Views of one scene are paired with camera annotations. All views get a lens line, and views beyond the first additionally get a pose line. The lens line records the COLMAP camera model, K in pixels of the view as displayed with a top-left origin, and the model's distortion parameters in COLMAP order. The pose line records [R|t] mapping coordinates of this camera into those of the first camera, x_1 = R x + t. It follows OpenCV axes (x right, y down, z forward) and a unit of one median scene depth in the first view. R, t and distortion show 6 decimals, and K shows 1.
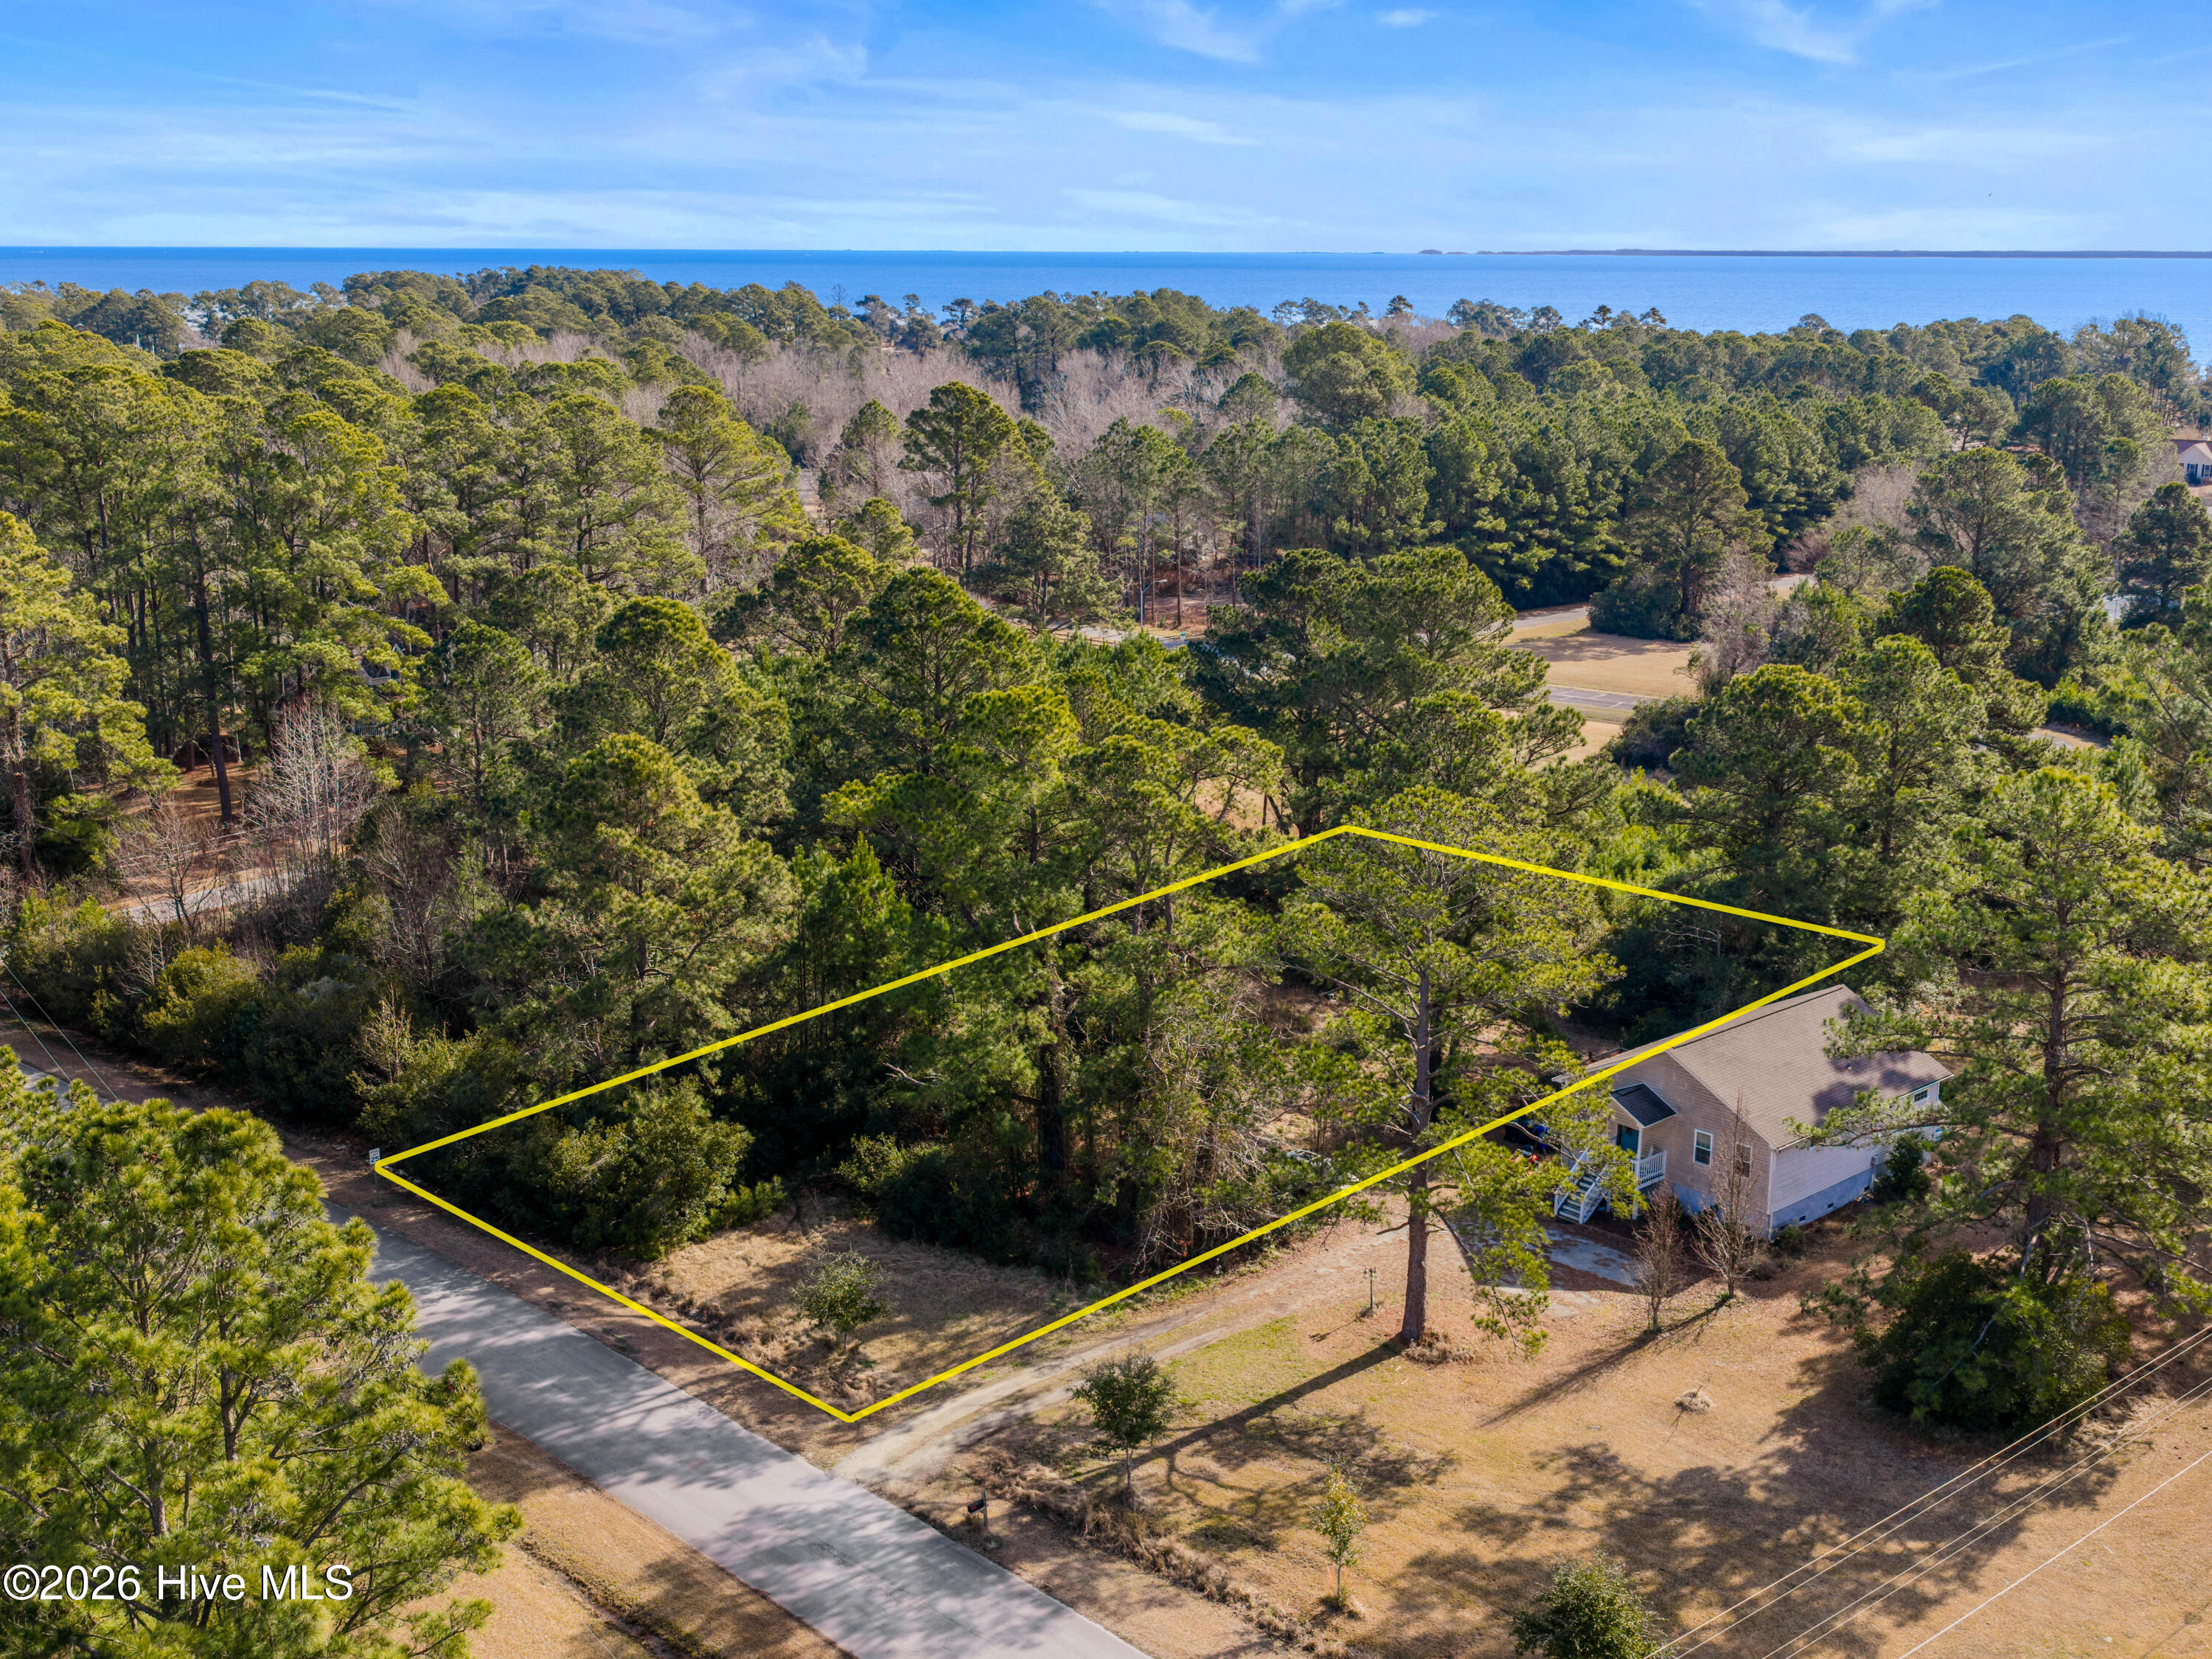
lens RADIAL K [[2500.1, 0, 1106.0], [0, 2500.1, 829.5], [0, 0, 1]] dist [0.036284, -0.008968]
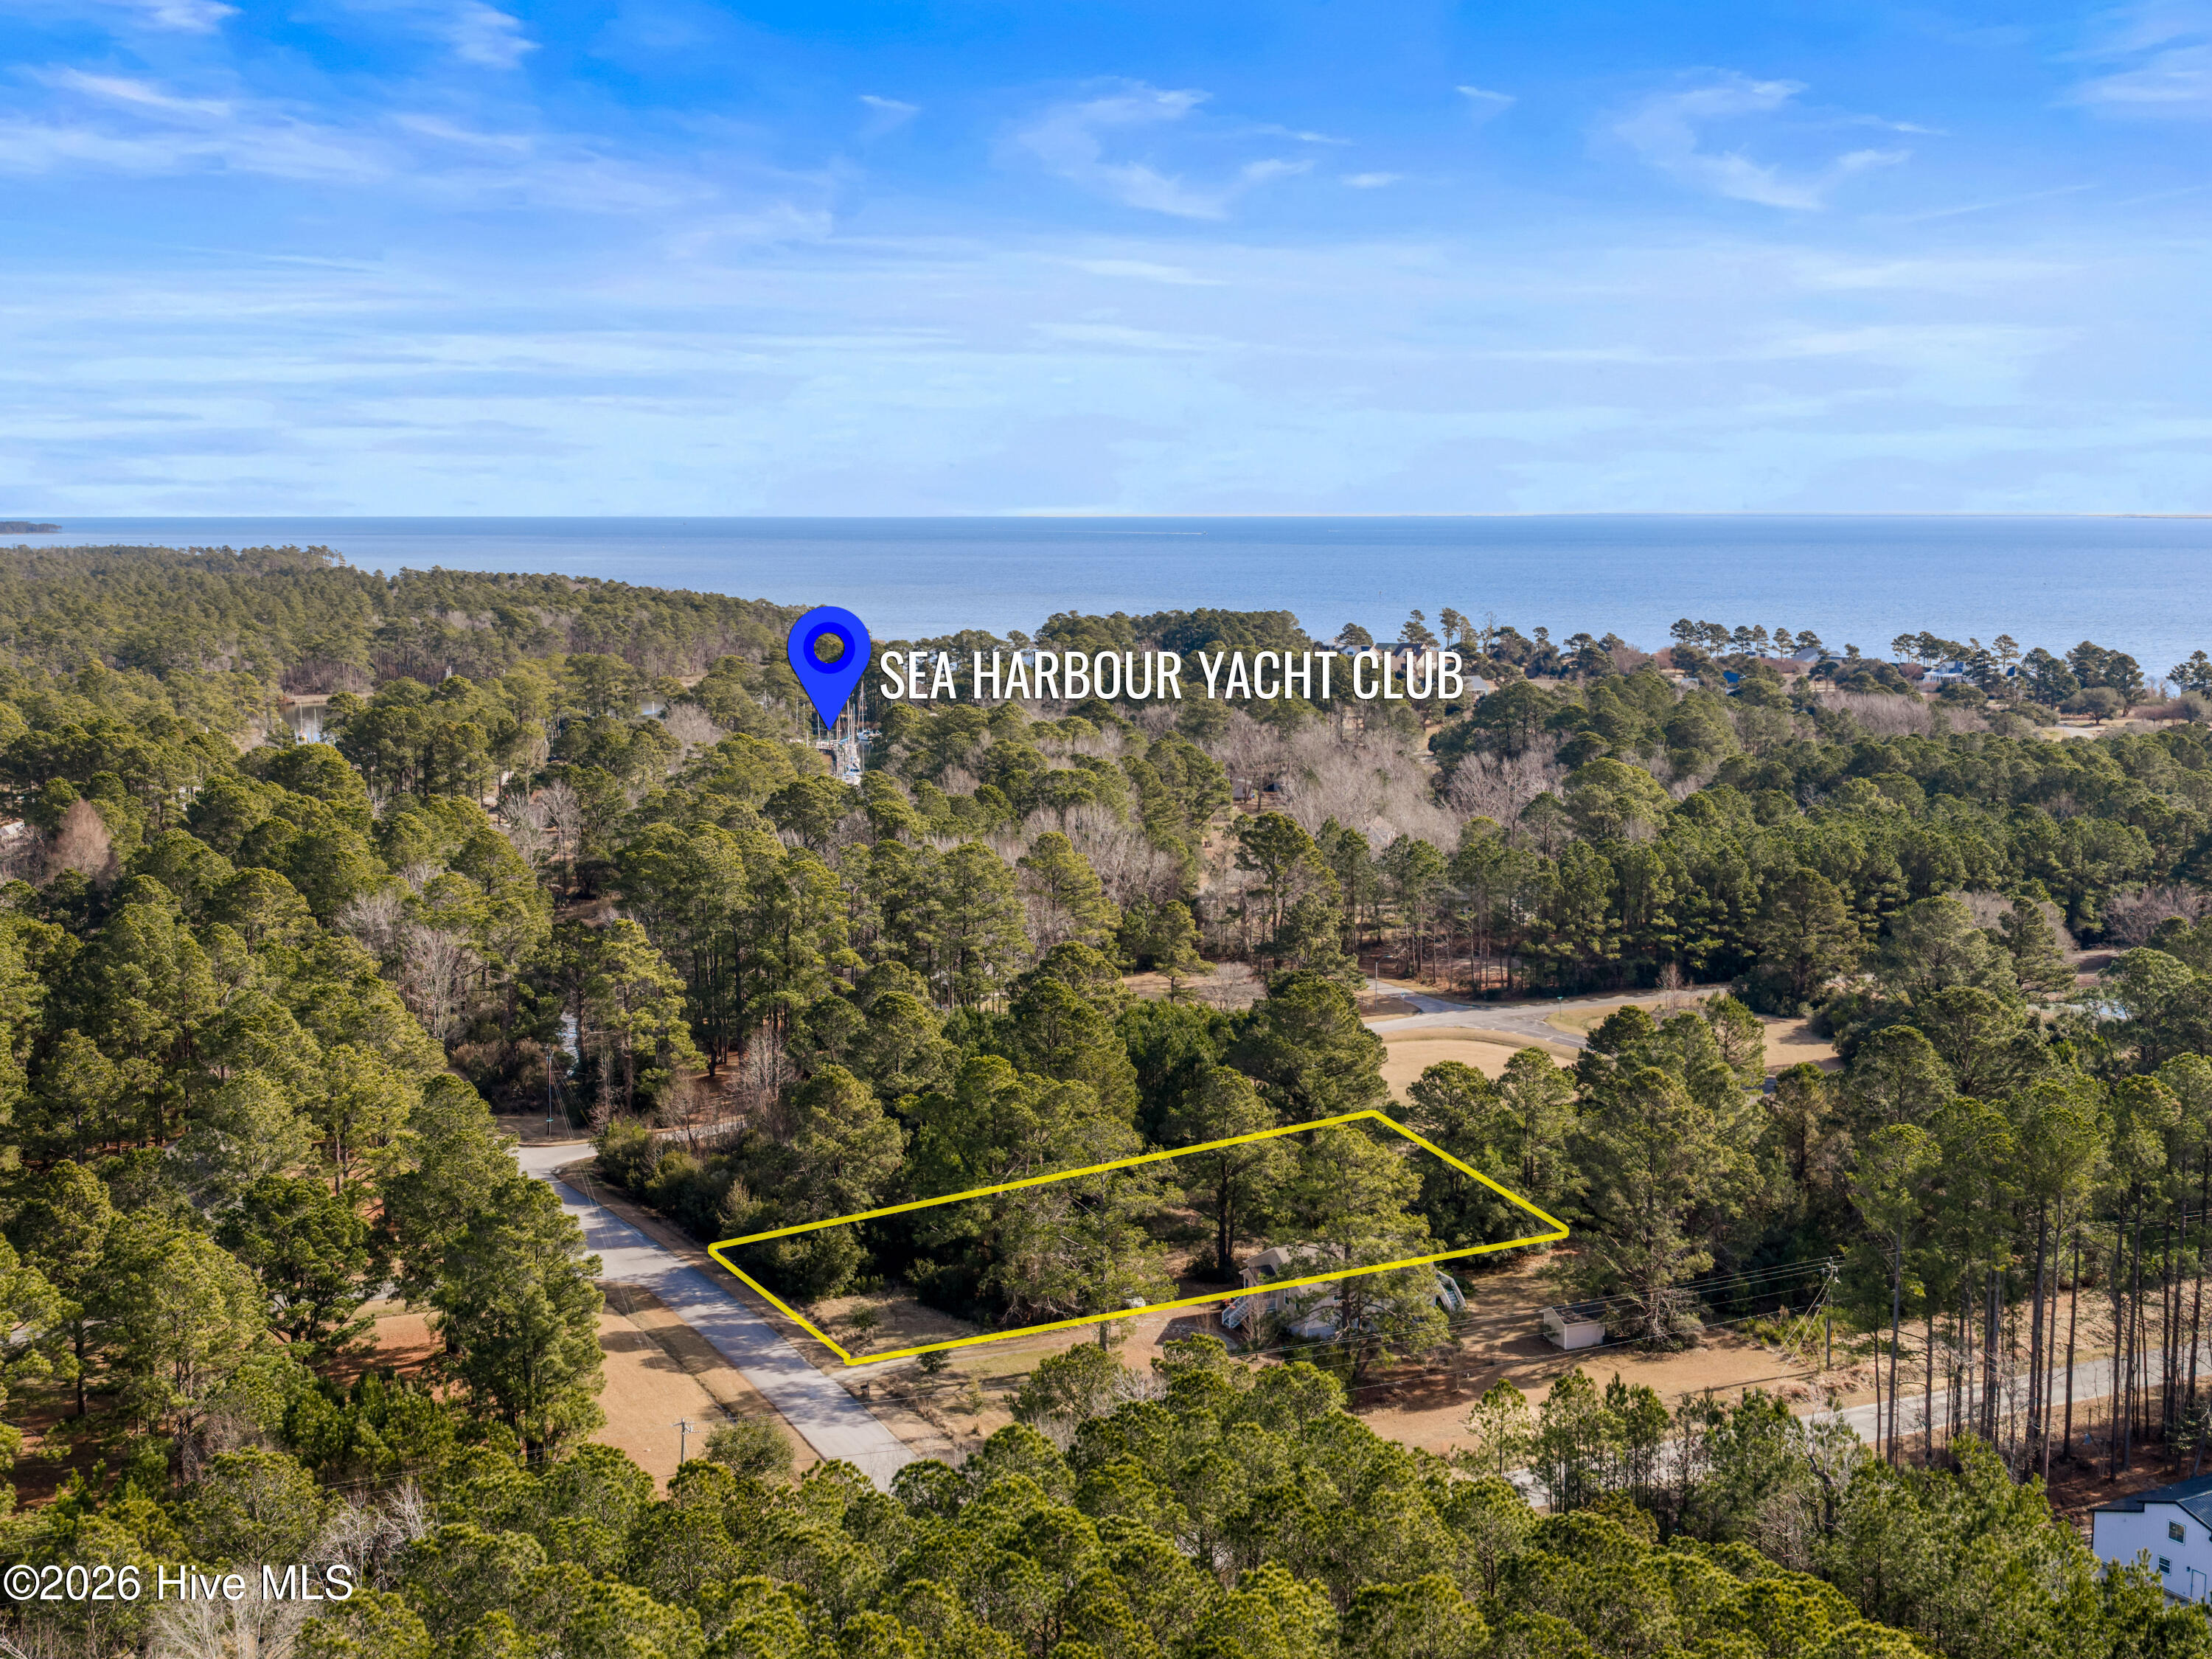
lens RADIAL K [[2500.1, 0, 1106.0], [0, 2500.1, 829.5], [0, 0, 1]] dist [0.036284, -0.008968]
pose [[0.956302, 0.034639, -0.290322, 0.477972], [-0.065601, 0.993061, -0.097600, -0.032190], [0.284927, 0.112380, 0.951939, -0.751324]]
